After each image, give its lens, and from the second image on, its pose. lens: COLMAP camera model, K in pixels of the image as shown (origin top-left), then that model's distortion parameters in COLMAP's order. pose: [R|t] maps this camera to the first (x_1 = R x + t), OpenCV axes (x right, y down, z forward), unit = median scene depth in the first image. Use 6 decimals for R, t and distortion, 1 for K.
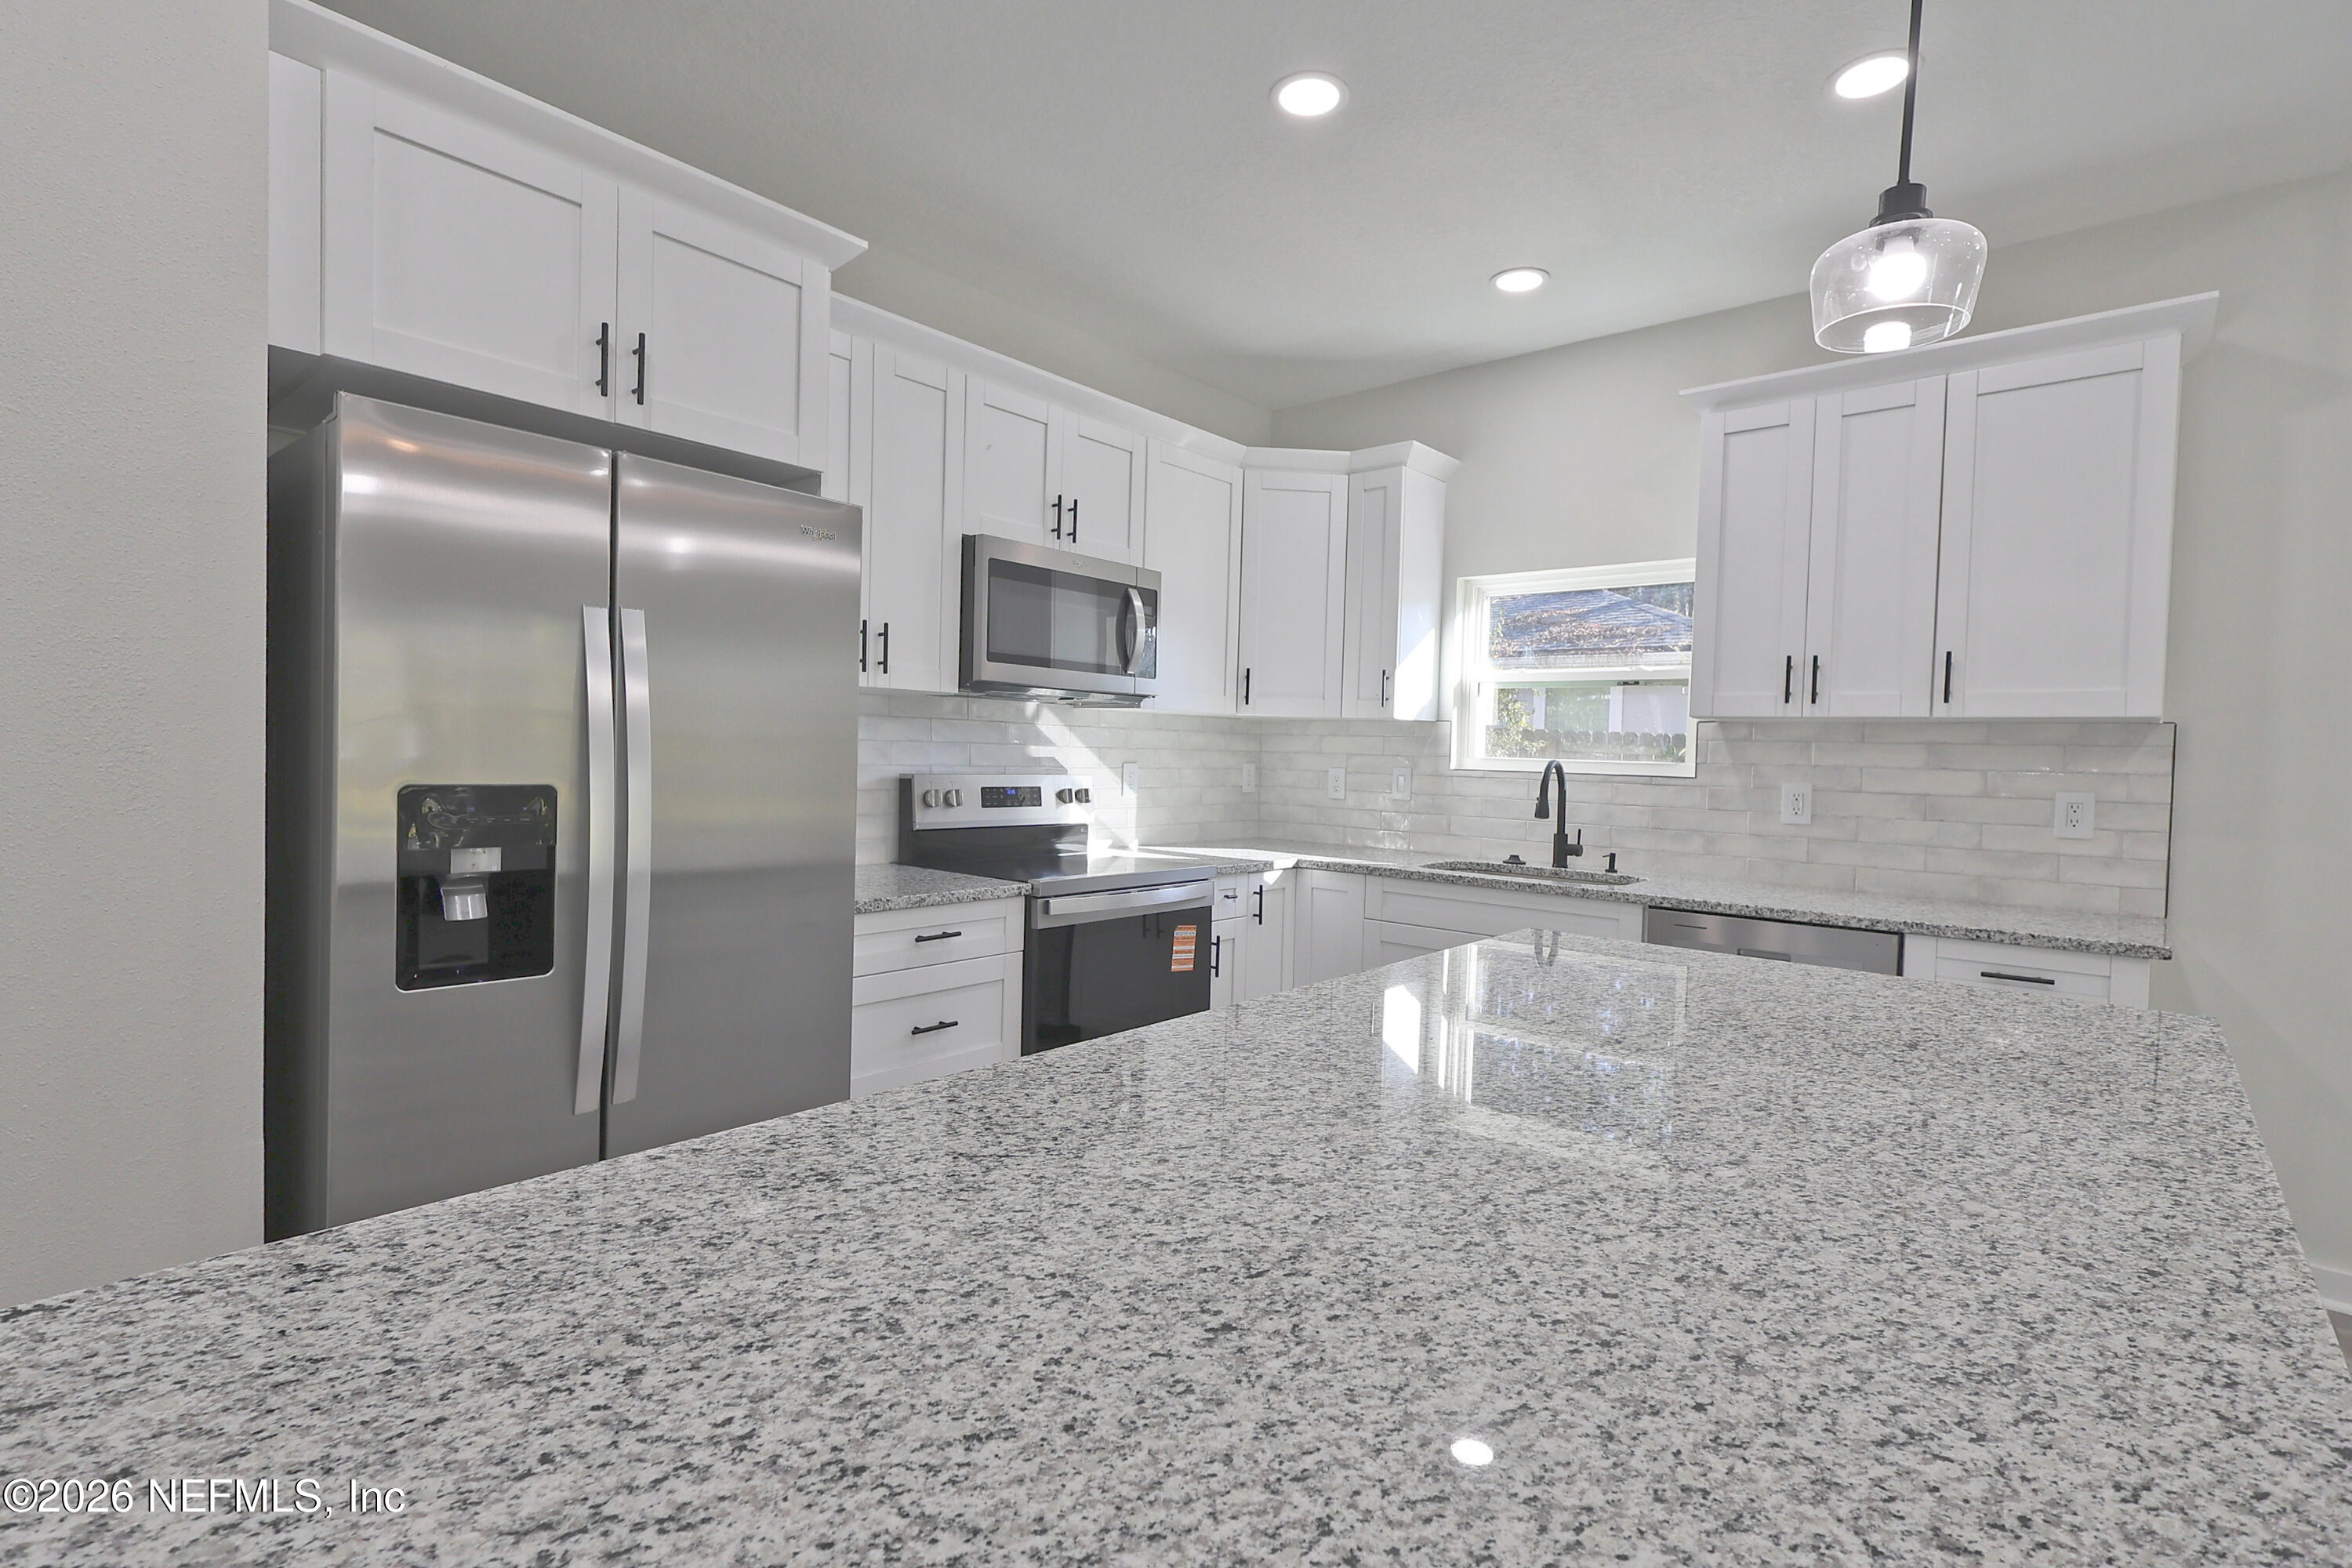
lens RADIAL K [[1097.9, 0, 1165.1], [0, 1097.9, 786.1], [0, 0, 1]] dist [0.001919, 0.000028]
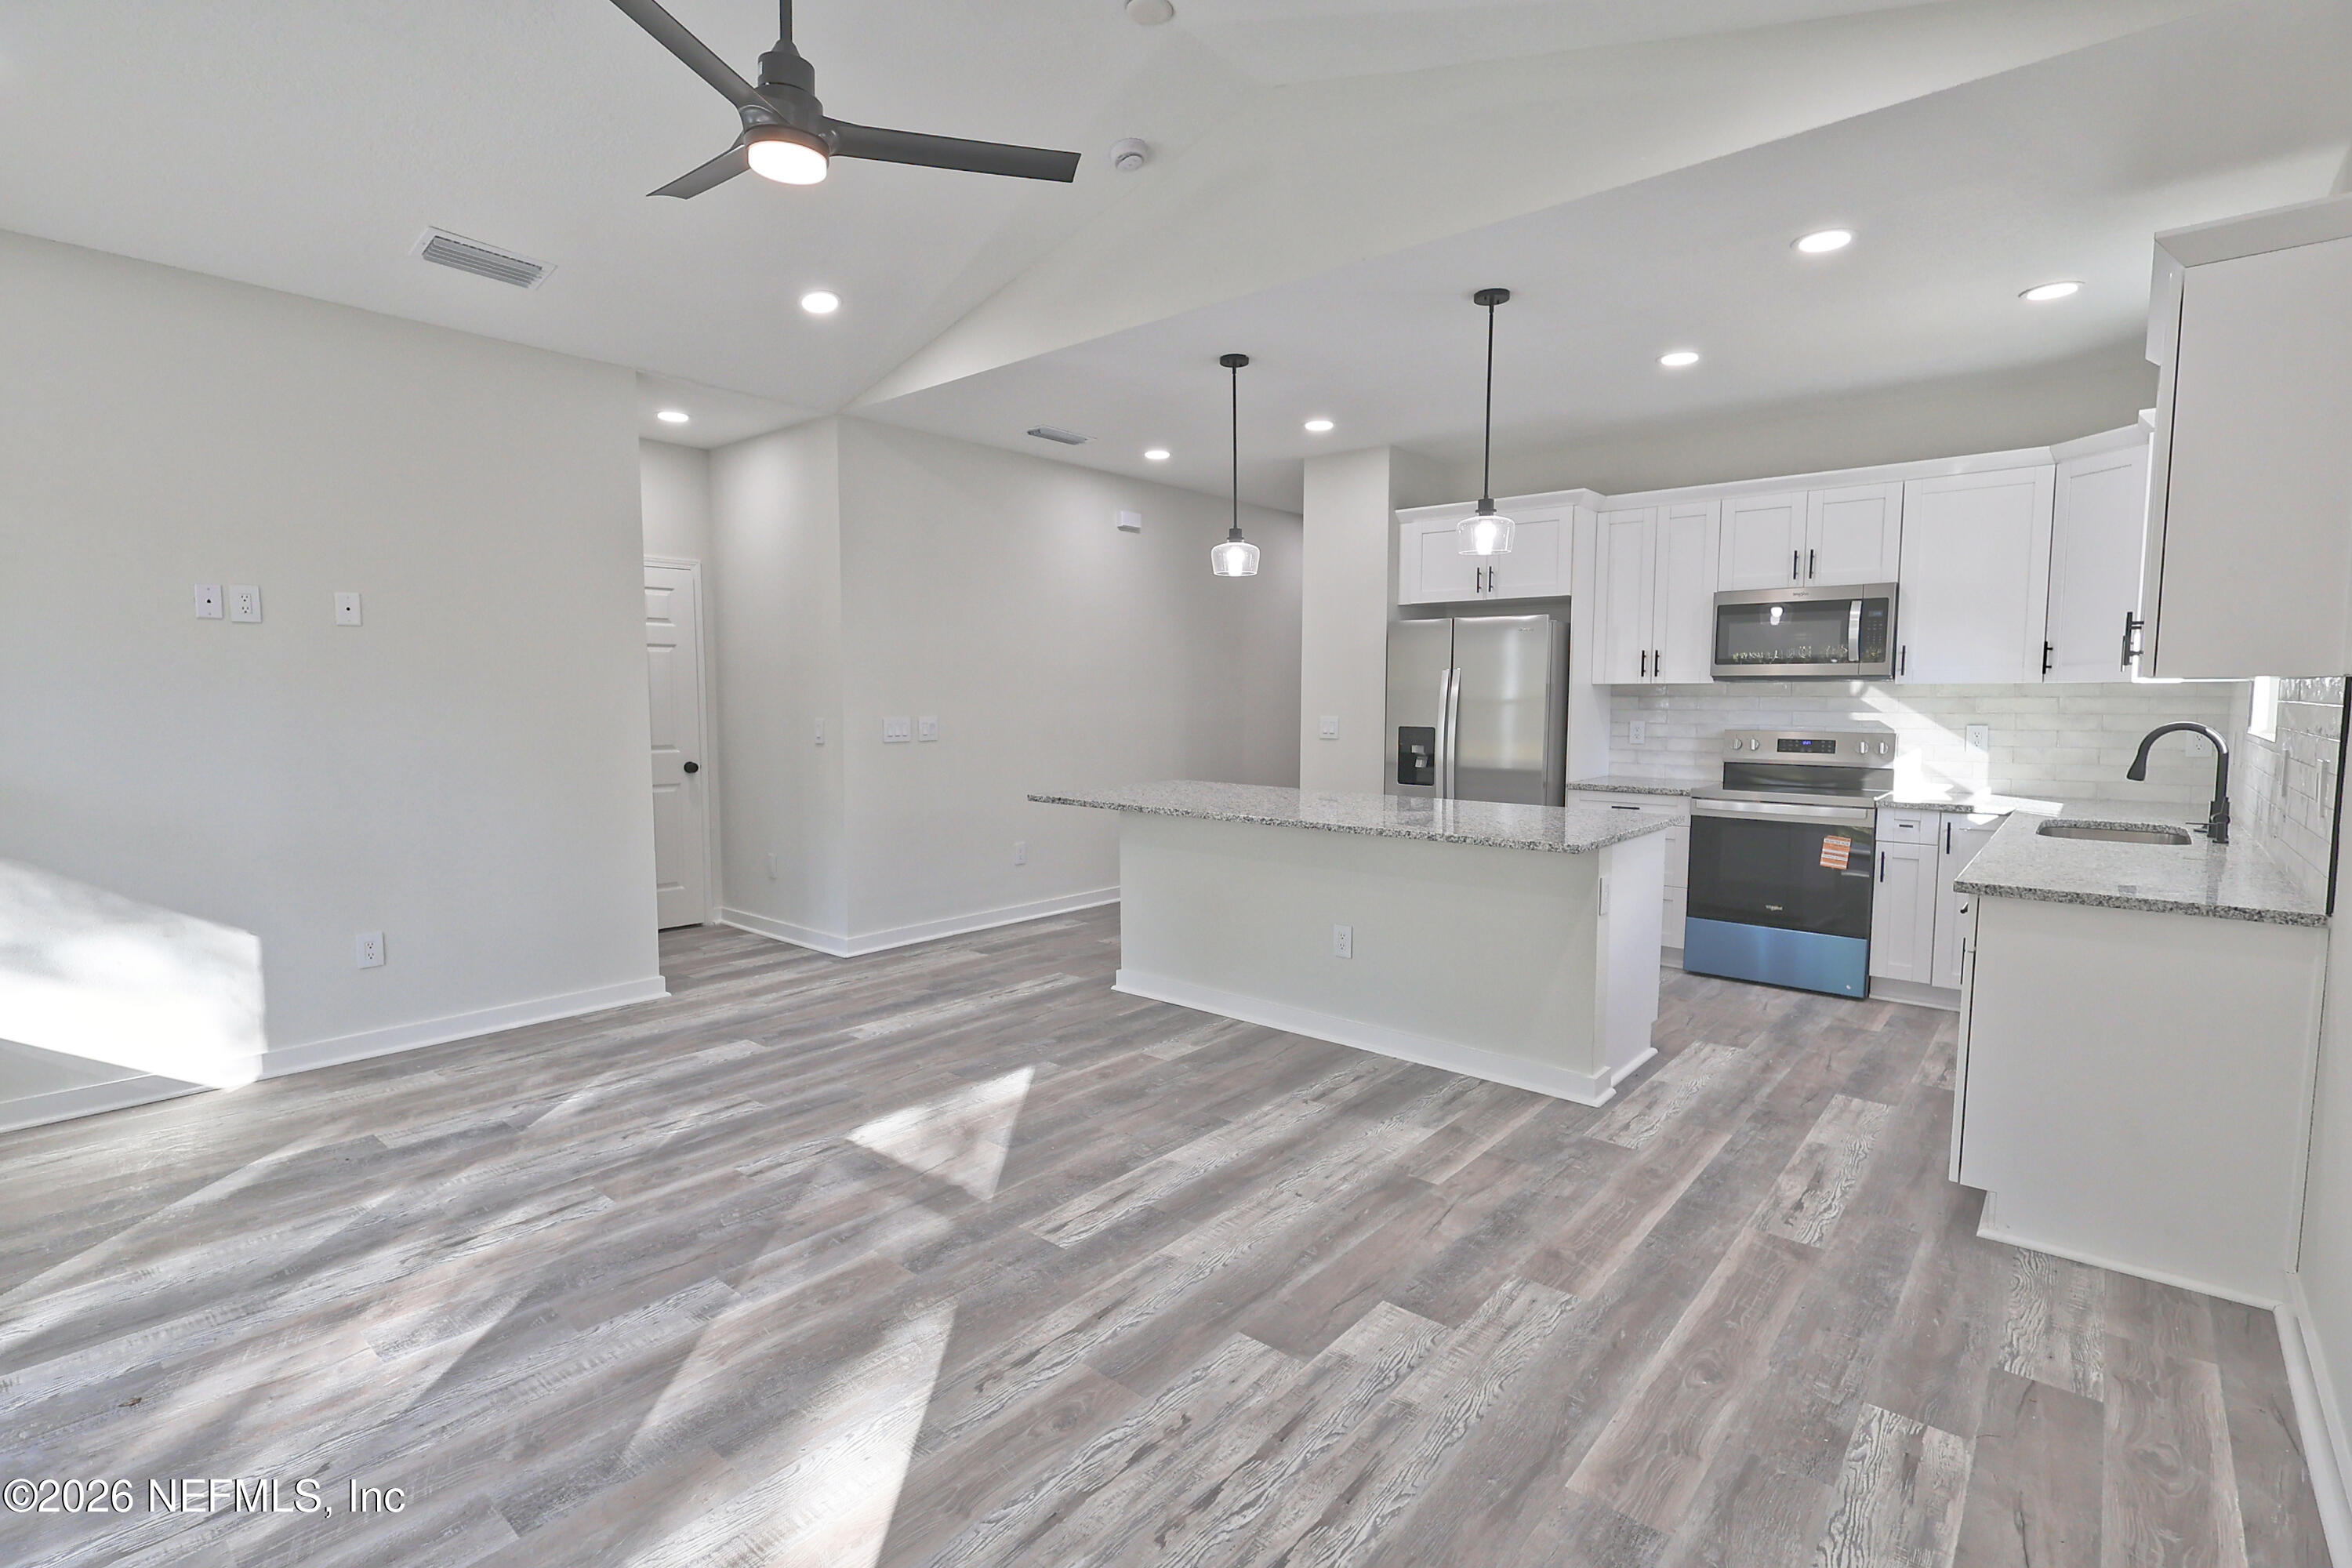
lens RADIAL K [[1097.9, 0, 1165.1], [0, 1097.9, 786.1], [0, 0, 1]] dist [0.001919, 0.000028]
pose [[0.009531, 0.059487, -0.998184, 1.389144], [-0.031670, 0.997746, 0.059159, 0.002927], [0.999453, 0.031048, 0.011394, 0.098319]]
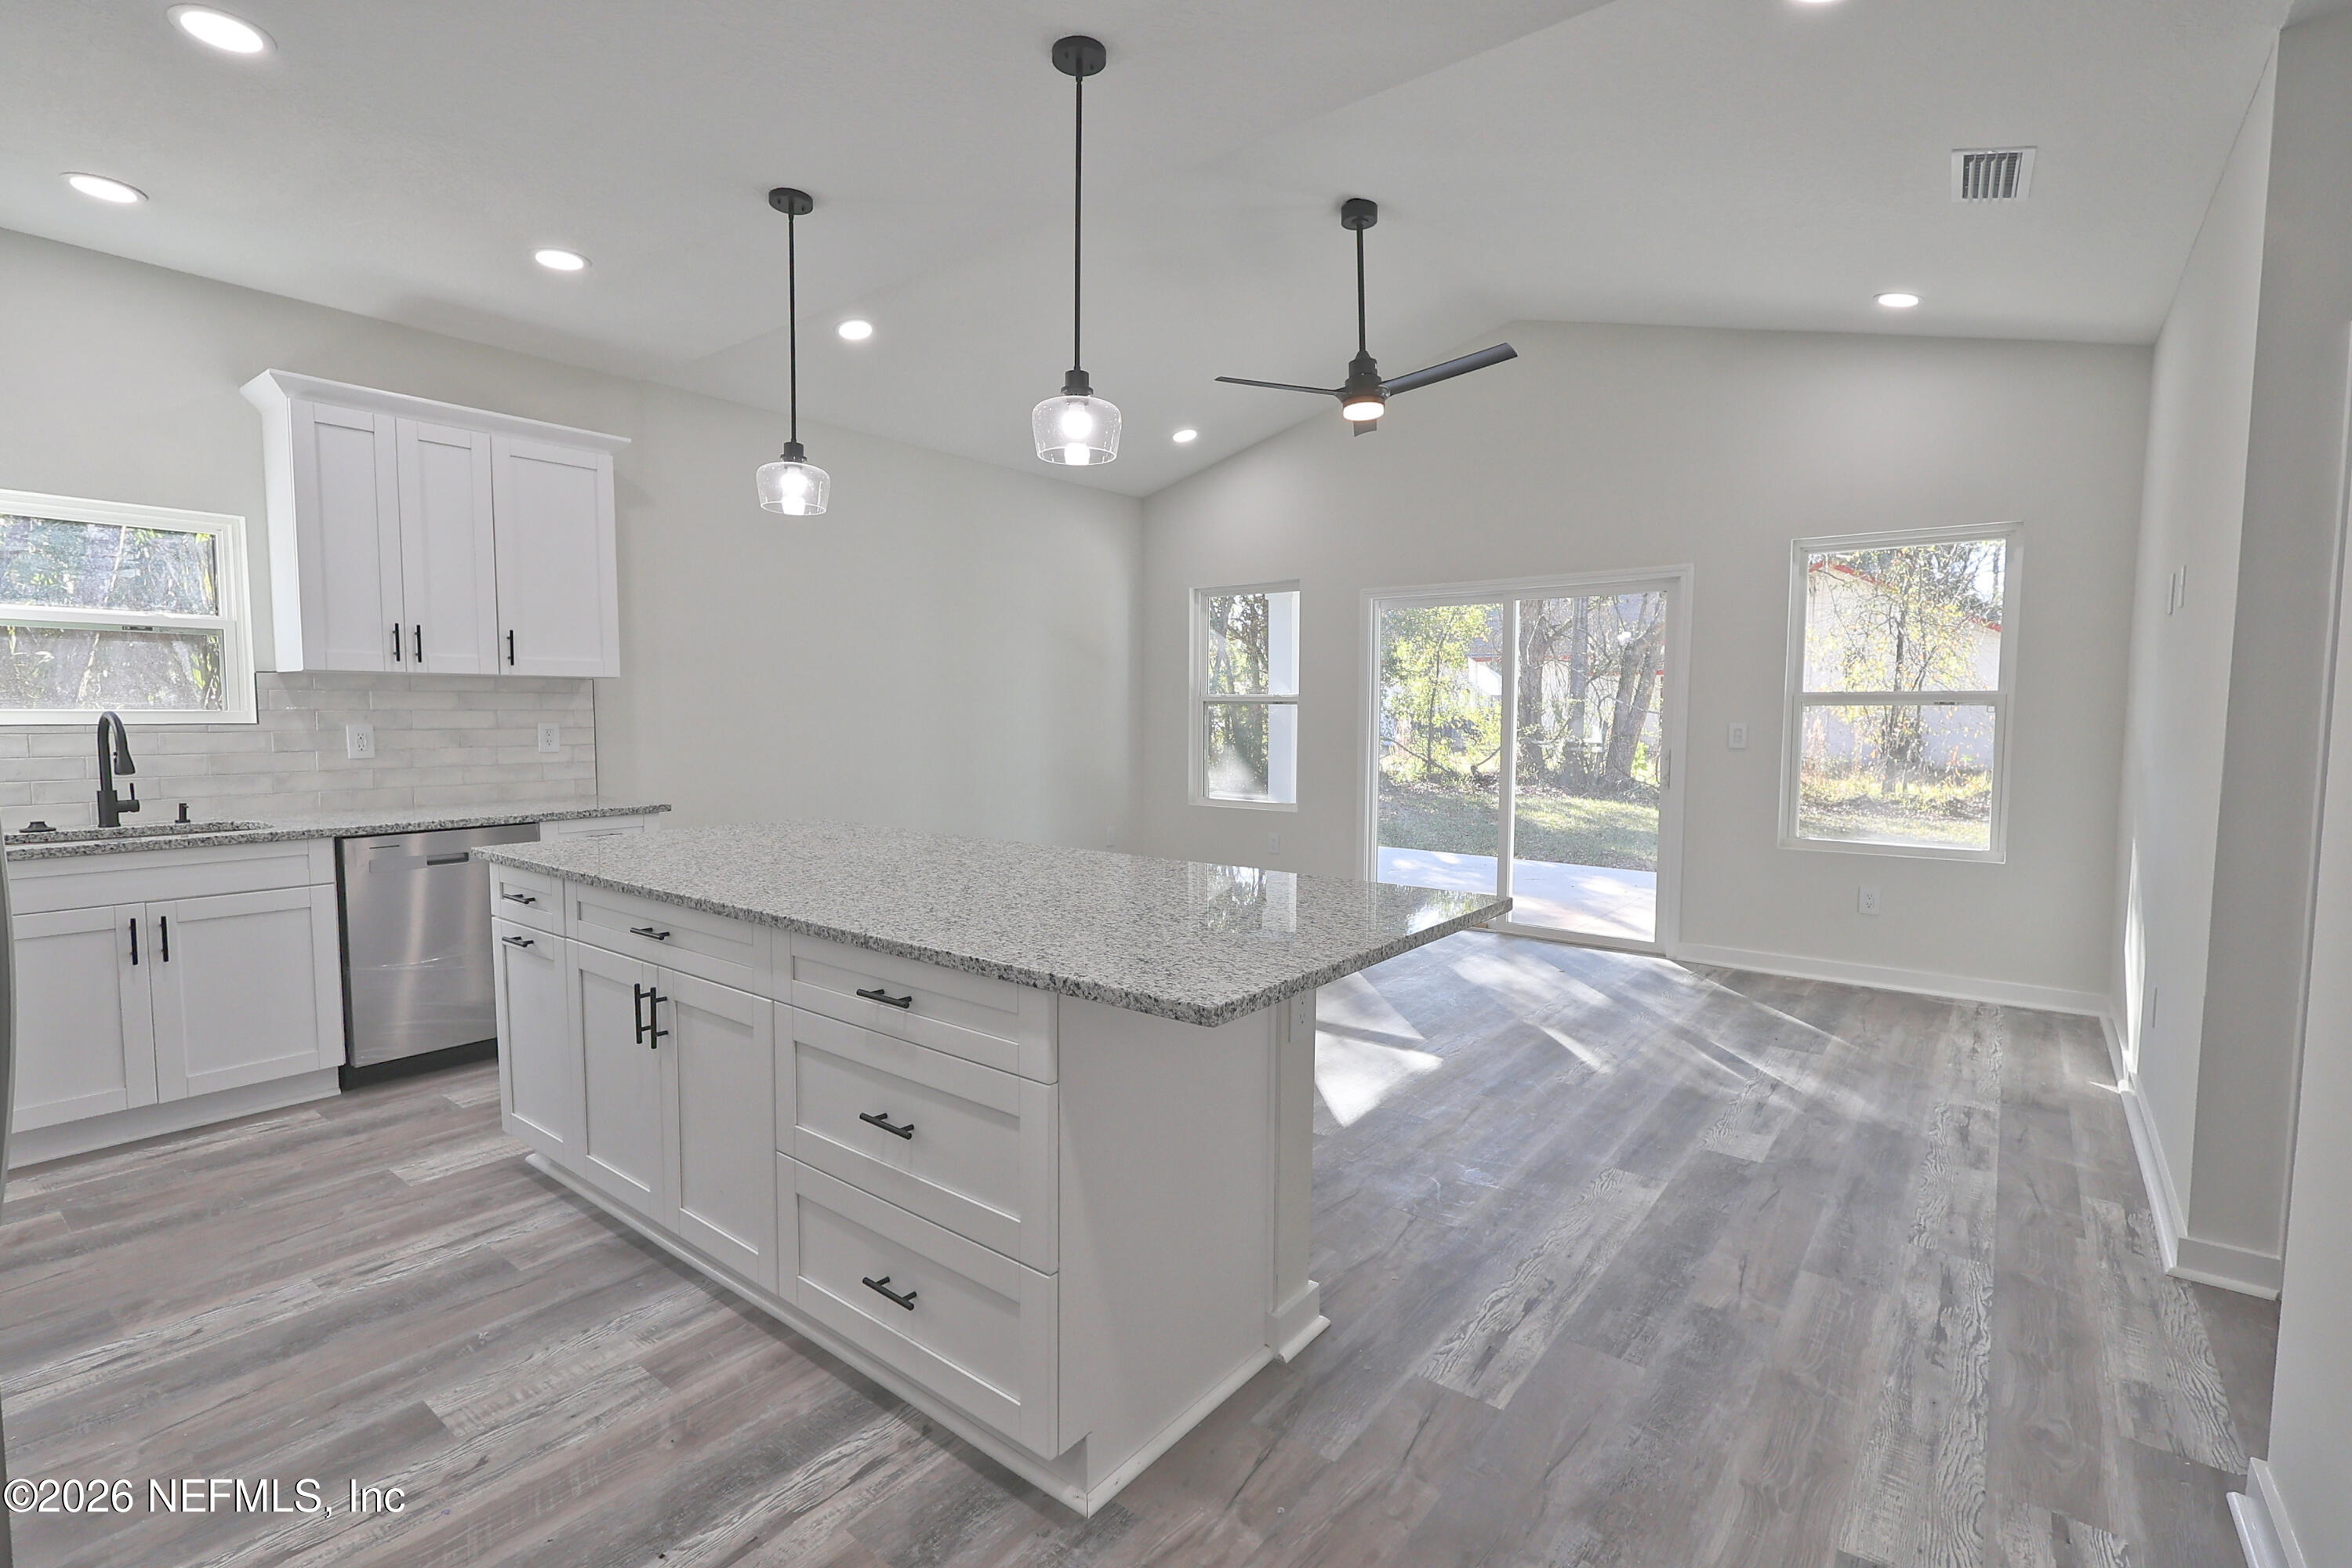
lens RADIAL K [[1078.3, 0, 1167.5], [0, 1078.3, 785.3], [0, 0, 1]] dist [-0.001343, 0.000384]
pose [[-0.055523, -0.099413, 0.993496, -0.635832], [0.025081, 0.994578, 0.100923, -0.032436], [-0.998142, 0.030521, -0.052728, 0.172873]]
